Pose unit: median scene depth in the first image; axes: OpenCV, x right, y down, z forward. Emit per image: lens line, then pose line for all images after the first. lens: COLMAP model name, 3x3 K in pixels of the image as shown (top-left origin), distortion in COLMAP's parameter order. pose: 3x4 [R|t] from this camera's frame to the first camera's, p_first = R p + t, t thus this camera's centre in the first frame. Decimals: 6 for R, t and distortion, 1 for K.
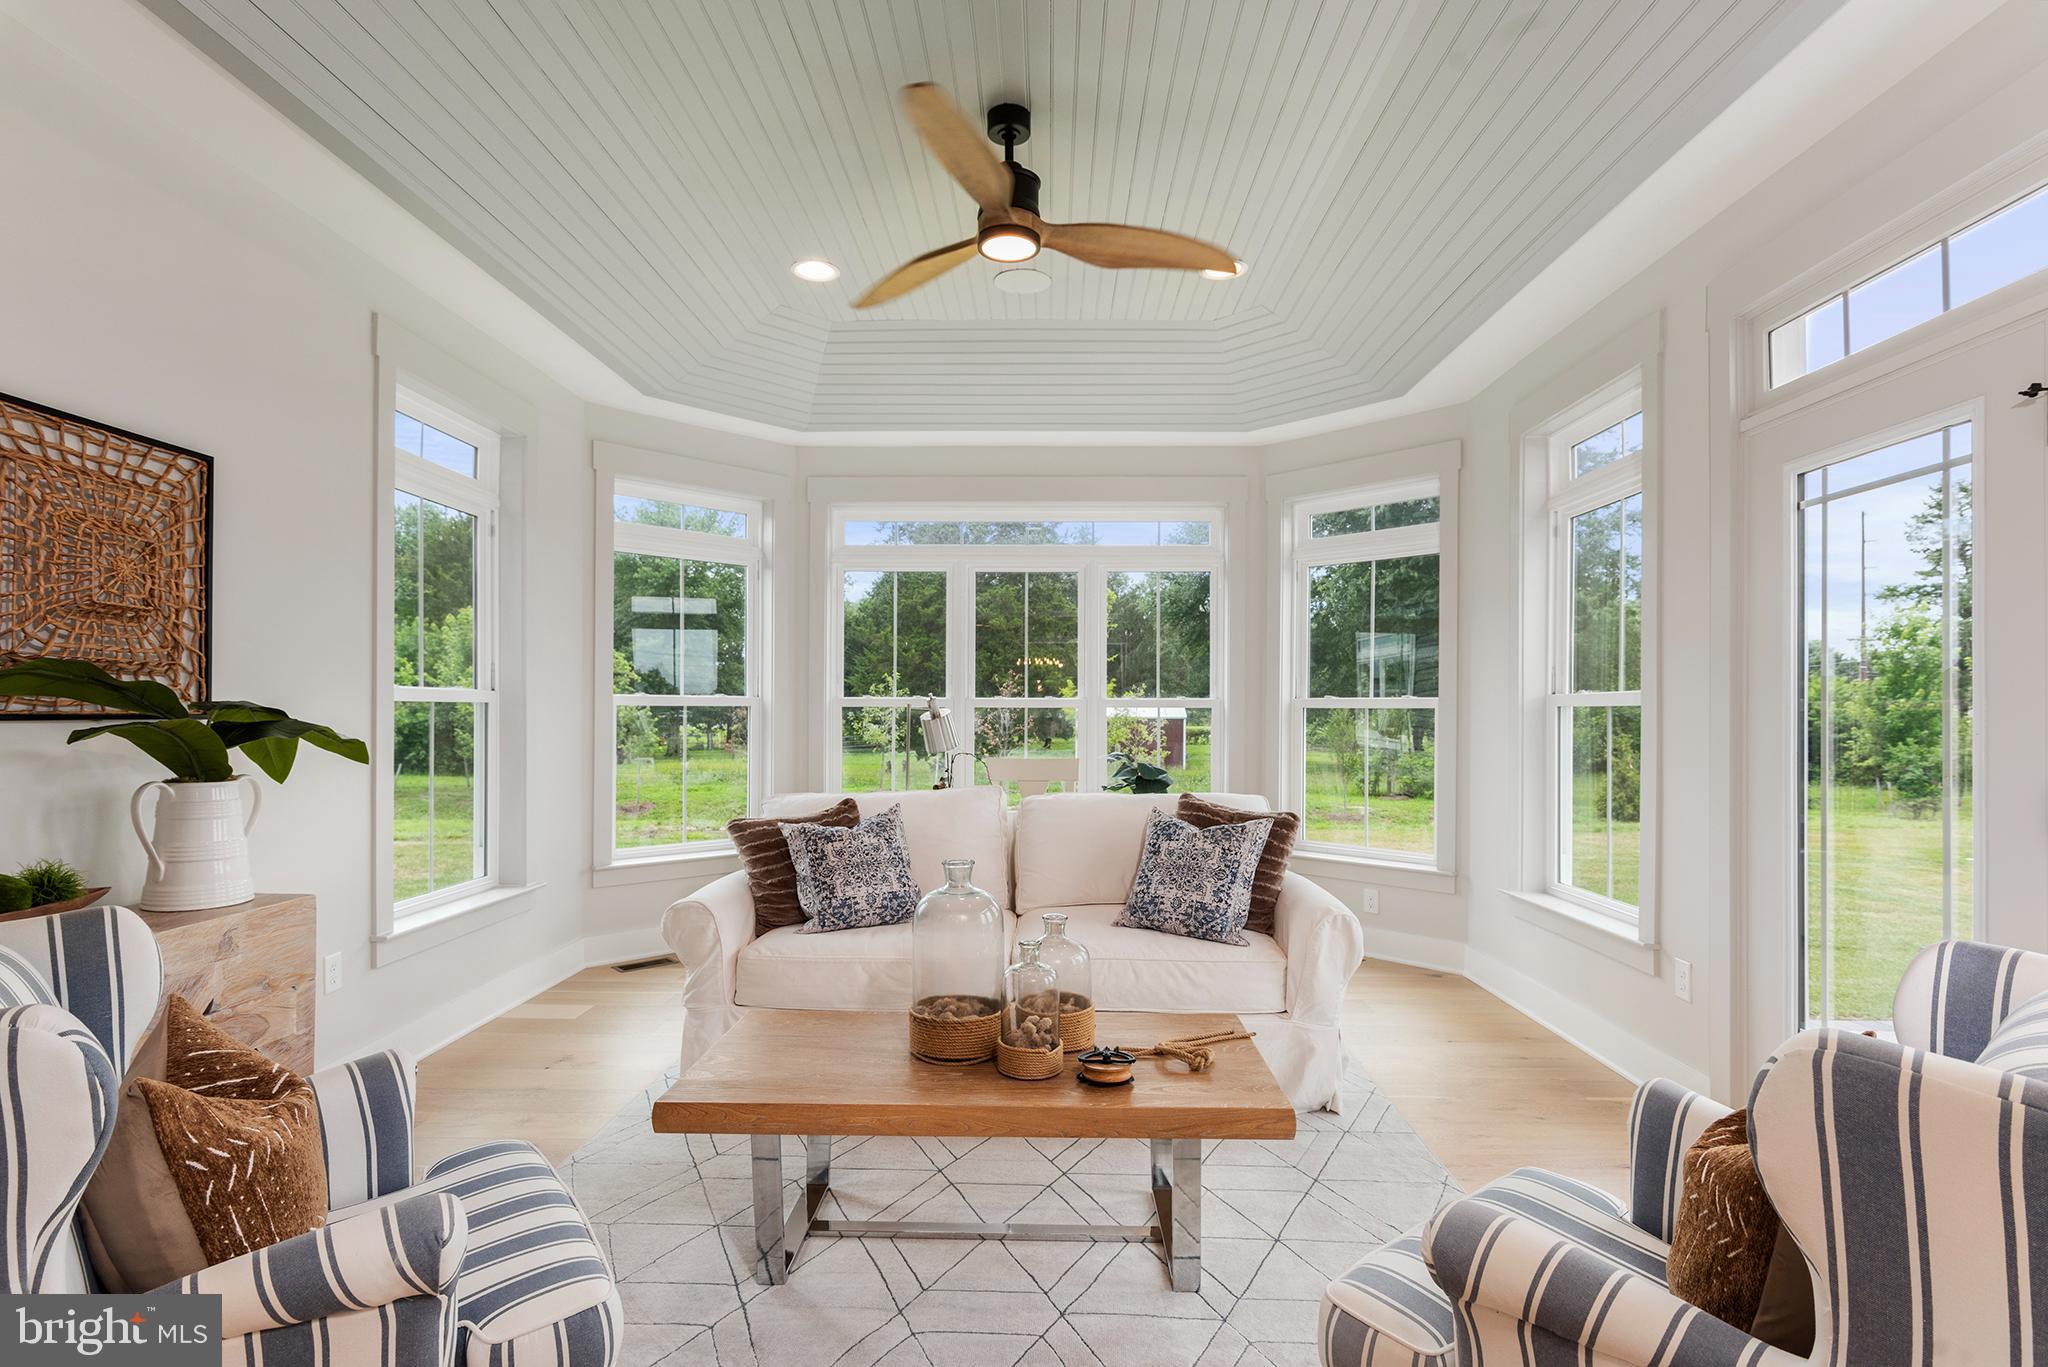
lens RADIAL K [[997.2, 0, 1016.8], [0, 997.2, 696.6], [0, 0, 1]] dist [0.001952, 0.000508]
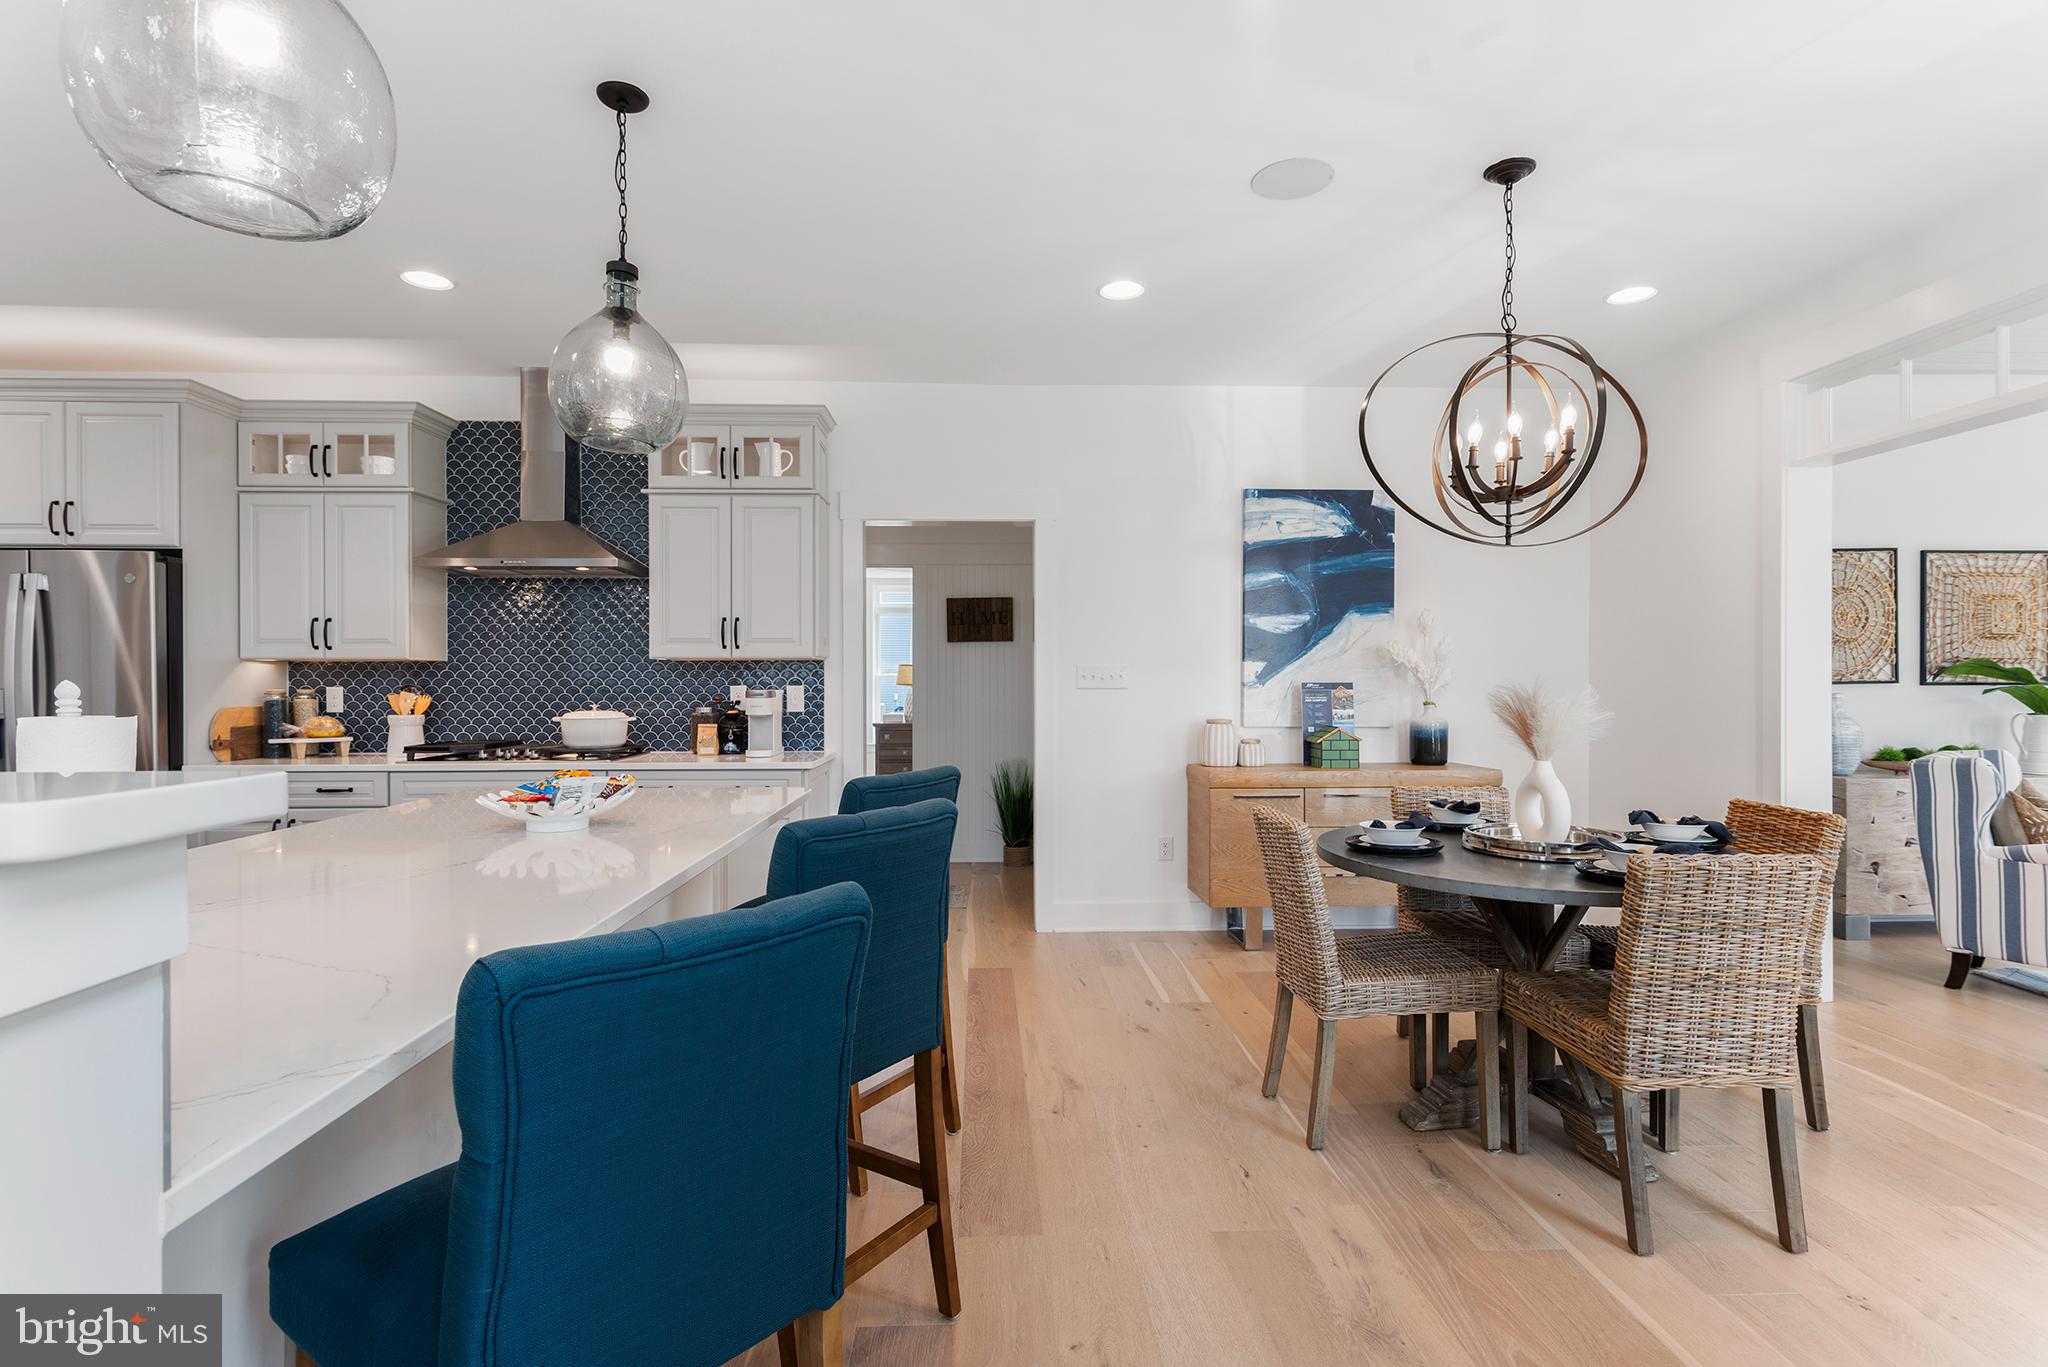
lens RADIAL K [[997.2, 0, 1014.3], [0, 997.2, 681.2], [0, 0, 1]] dist [0.001952, 0.000508]
pose [[0.051898, -0.002083, -0.998650, 1.177318], [0.009853, 0.999950, -0.001574, -0.003168], [0.998604, -0.009758, 0.051916, -1.282491]]
